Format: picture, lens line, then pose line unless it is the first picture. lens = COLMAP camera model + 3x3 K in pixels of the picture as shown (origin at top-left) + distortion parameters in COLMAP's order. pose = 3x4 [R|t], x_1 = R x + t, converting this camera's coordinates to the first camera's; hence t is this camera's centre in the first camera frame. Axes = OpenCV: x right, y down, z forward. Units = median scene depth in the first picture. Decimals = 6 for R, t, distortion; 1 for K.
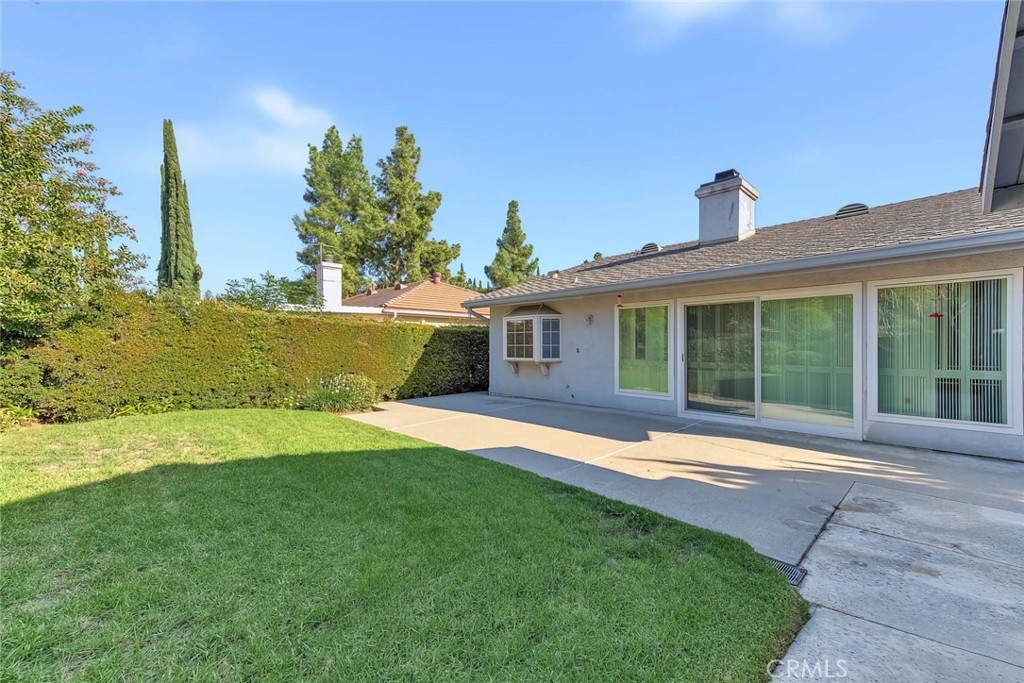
lens RADIAL K [[406.9, 0, 512.7], [0, 406.9, 346.8], [0, 0, 1]] dist [0.023411, -0.000089]
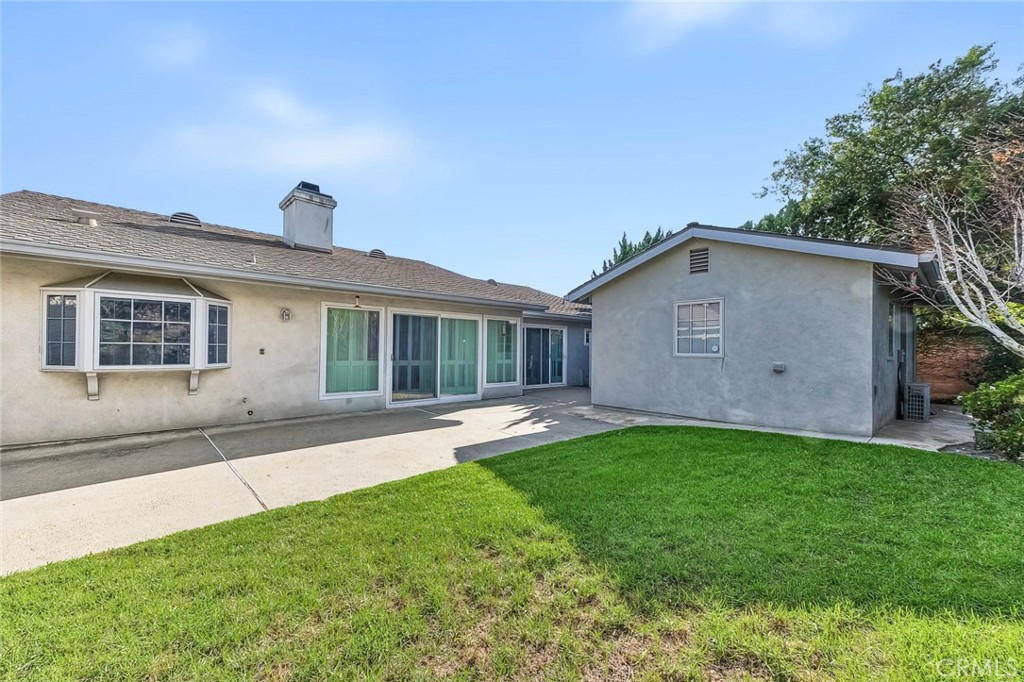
lens RADIAL K [[402.2, 0, 512.0], [0, 402.2, 341.0], [0, 0, 1]] dist [0.015485, -0.000042]
pose [[0.029317, 0.018776, 0.999394, -0.583781], [-0.011699, 0.999762, -0.018440, -0.002901], [-0.999502, -0.011152, 0.029530, 0.494340]]
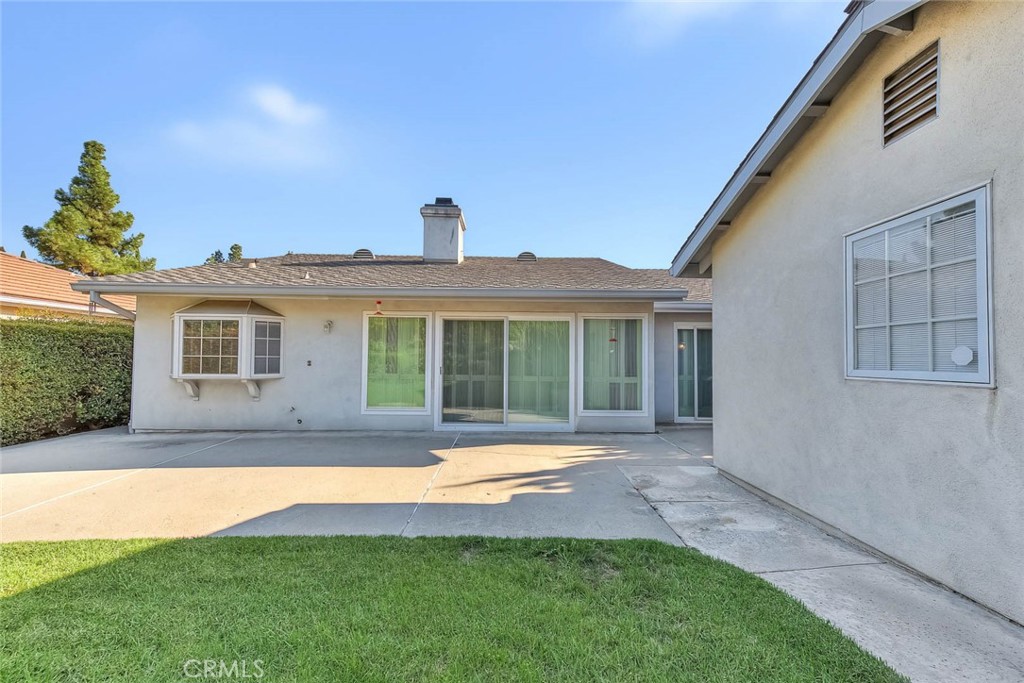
lens RADIAL K [[406.9, 0, 512.7], [0, 406.9, 346.8], [0, 0, 1]] dist [0.023411, -0.000089]
pose [[0.686021, 0.028291, 0.727032, -0.150408], [-0.008971, 0.999497, -0.030428, -0.002805], [-0.727527, 0.014352, 0.685929, 0.149789]]
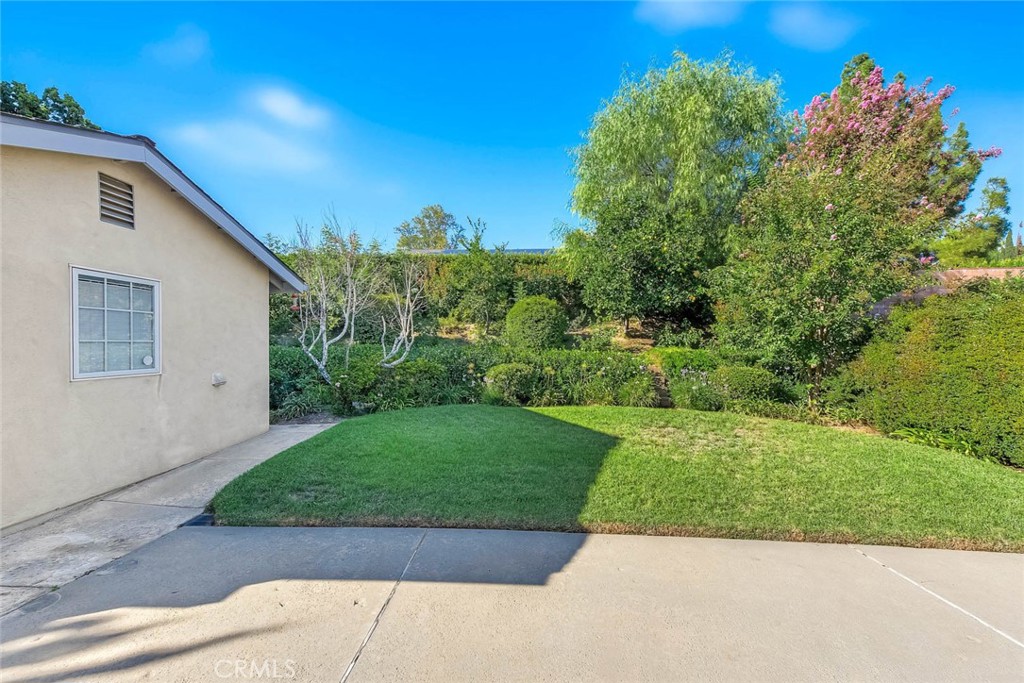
lens RADIAL K [[406.9, 0, 512.7], [0, 406.9, 346.8], [0, 0, 1]] dist [0.023411, -0.000089]
pose [[-0.724117, 0.001213, -0.689676, 0.234553], [-0.002004, 0.999991, 0.003862, -0.026351], [0.689674, 0.004179, -0.724108, 0.775901]]
